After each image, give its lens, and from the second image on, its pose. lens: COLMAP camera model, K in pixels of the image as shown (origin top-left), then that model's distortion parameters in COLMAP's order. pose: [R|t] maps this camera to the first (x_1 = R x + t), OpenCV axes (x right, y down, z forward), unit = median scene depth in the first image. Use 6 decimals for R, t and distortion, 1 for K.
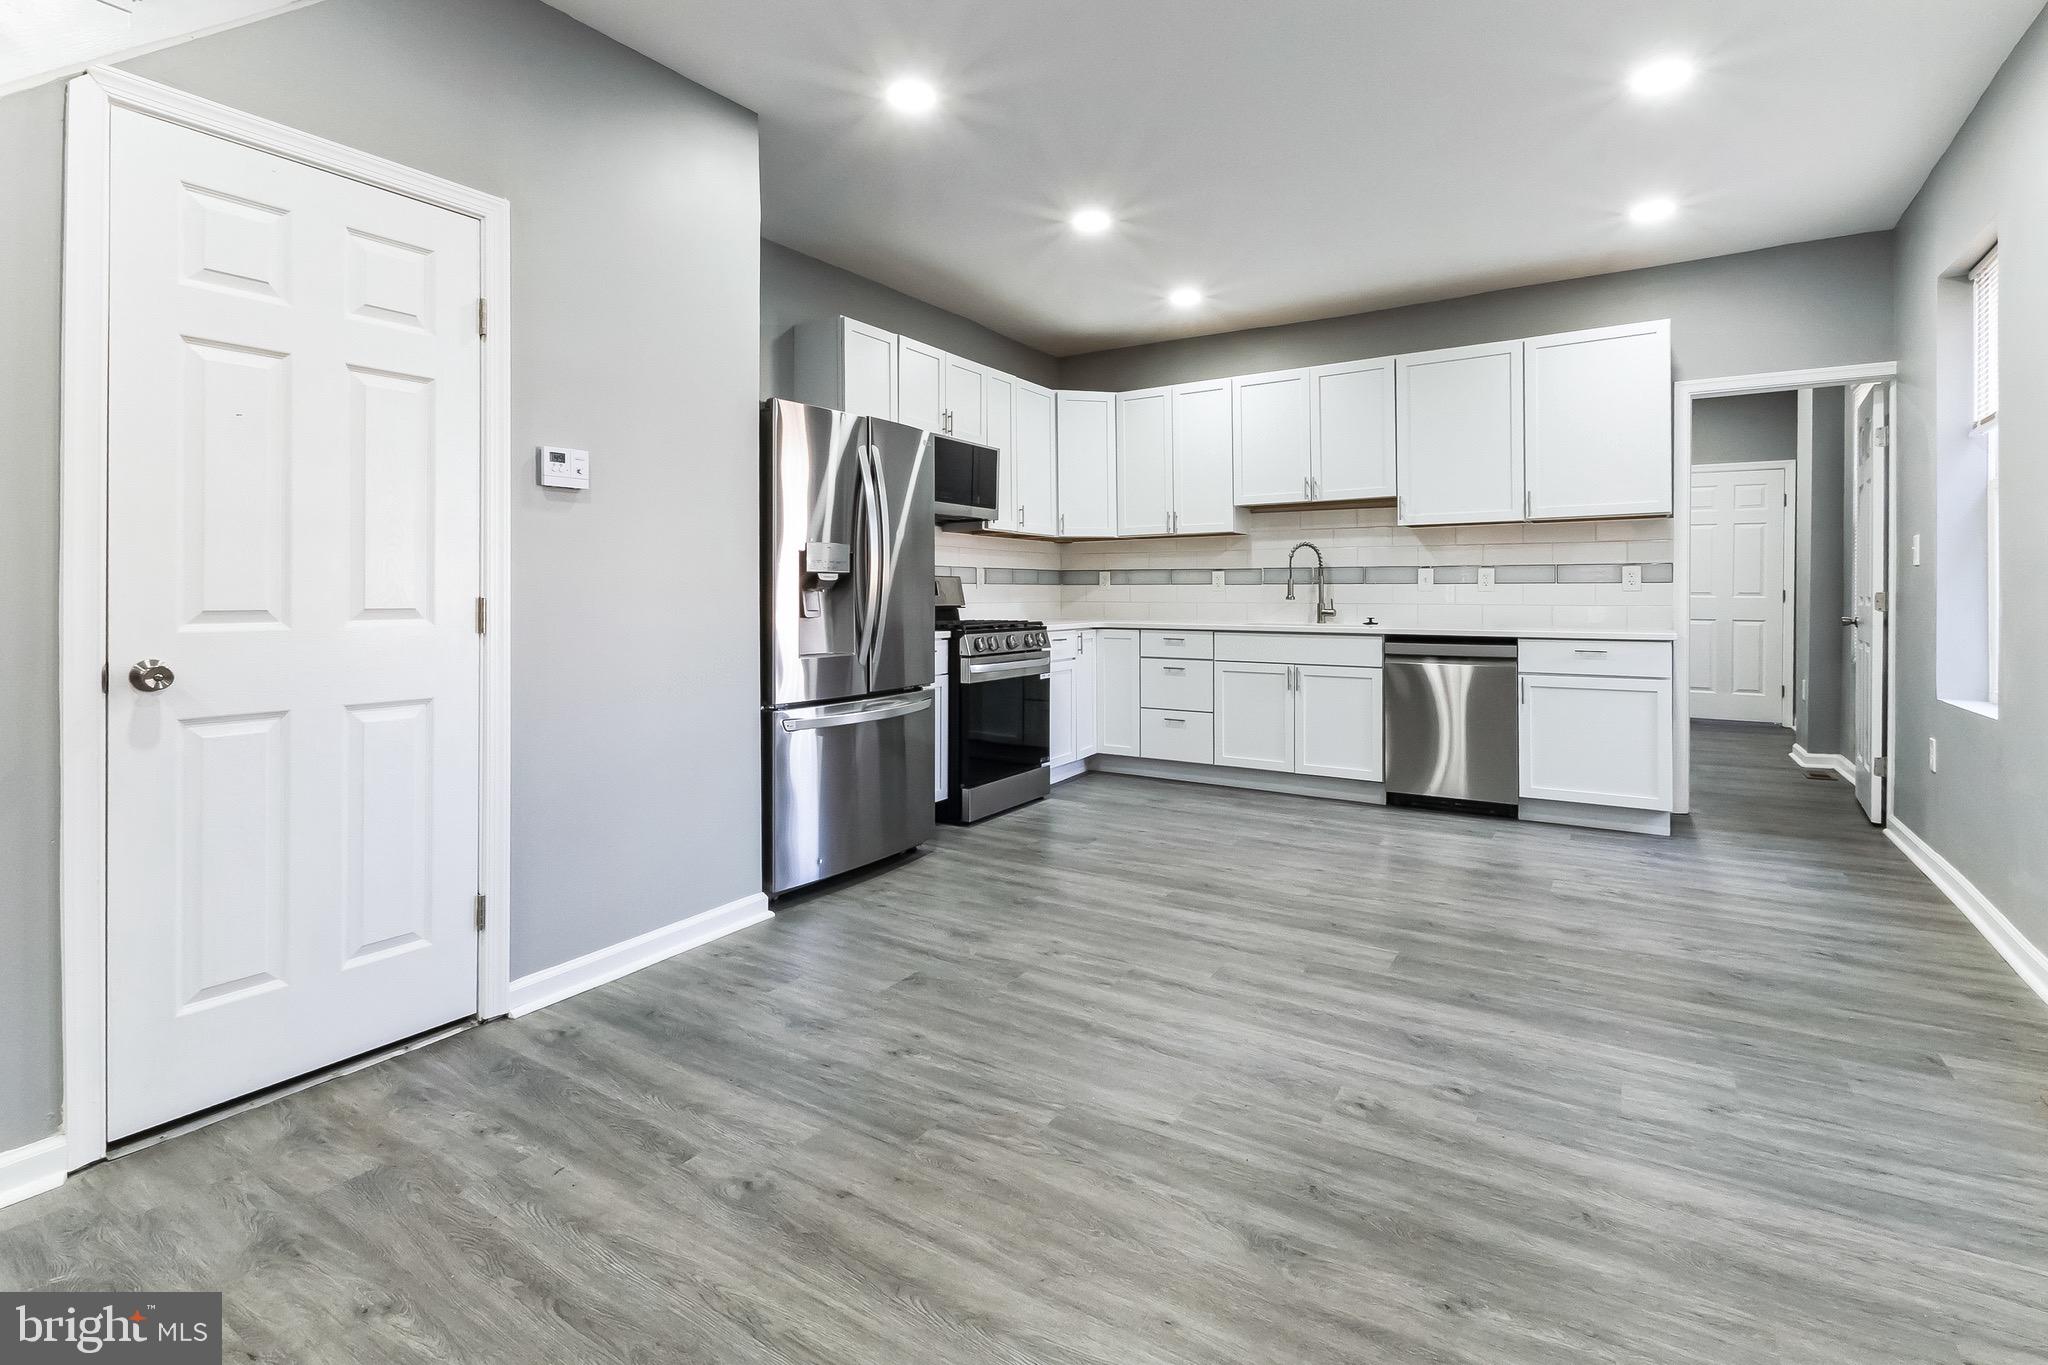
lens RADIAL K [[926.1, 0, 1052.3], [0, 926.1, 595.0], [0, 0, 1]] dist [0.017253, -0.007008]
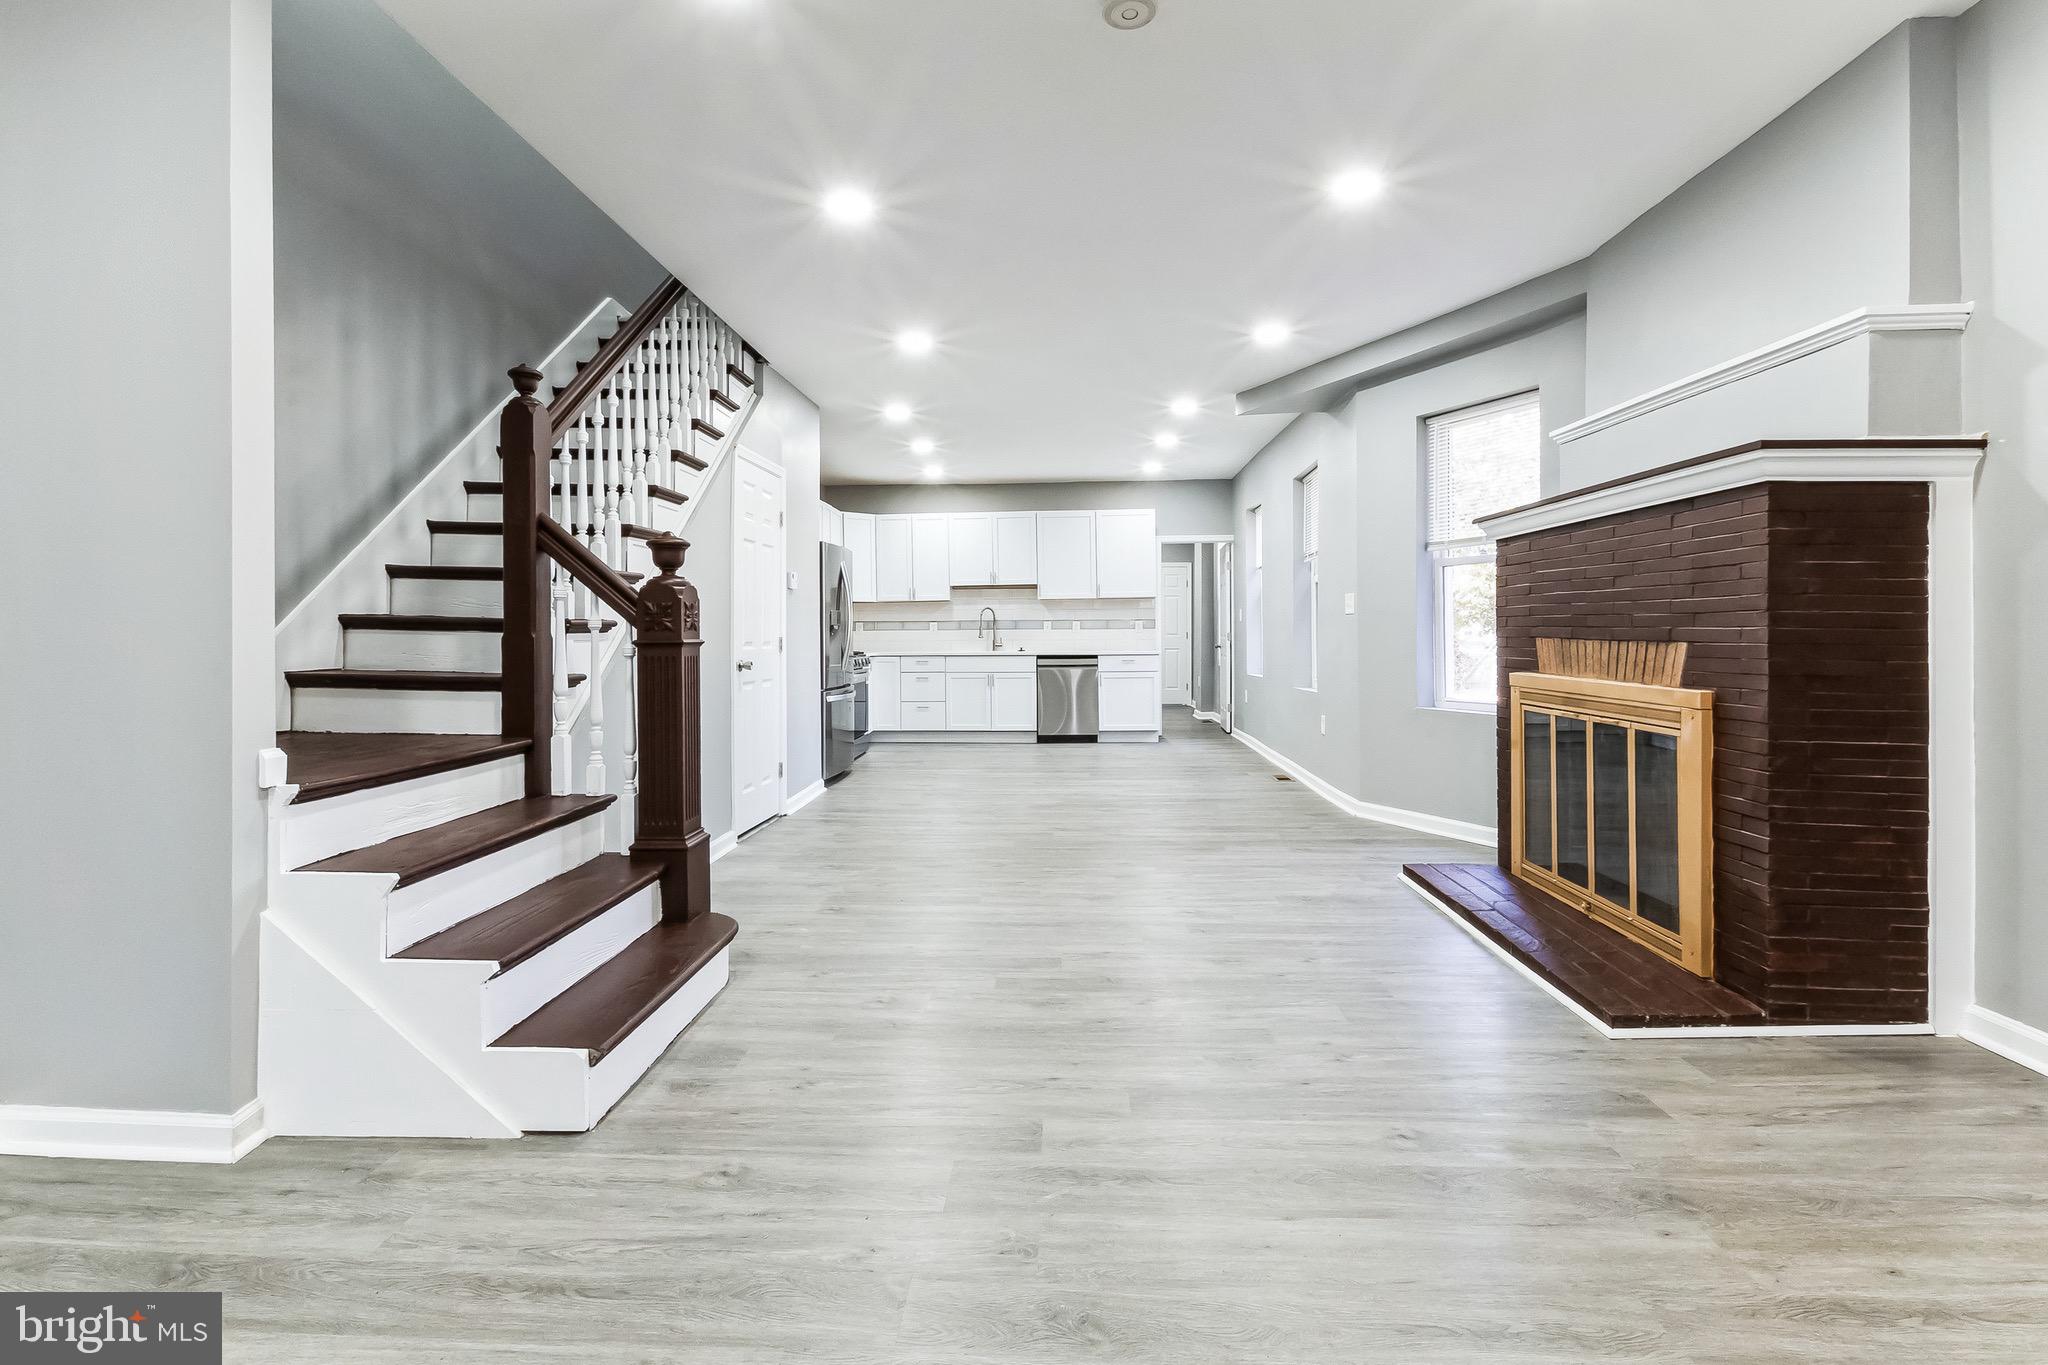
lens RADIAL K [[926.1, 0, 997.3], [0, 926.1, 630.6], [0, 0, 1]] dist [0.017253, -0.007008]
pose [[0.882902, -0.003799, 0.469543, -0.673307], [0.008638, 0.999929, -0.008154, 0.006390], [-0.469479, 0.011255, 0.882872, -0.731462]]
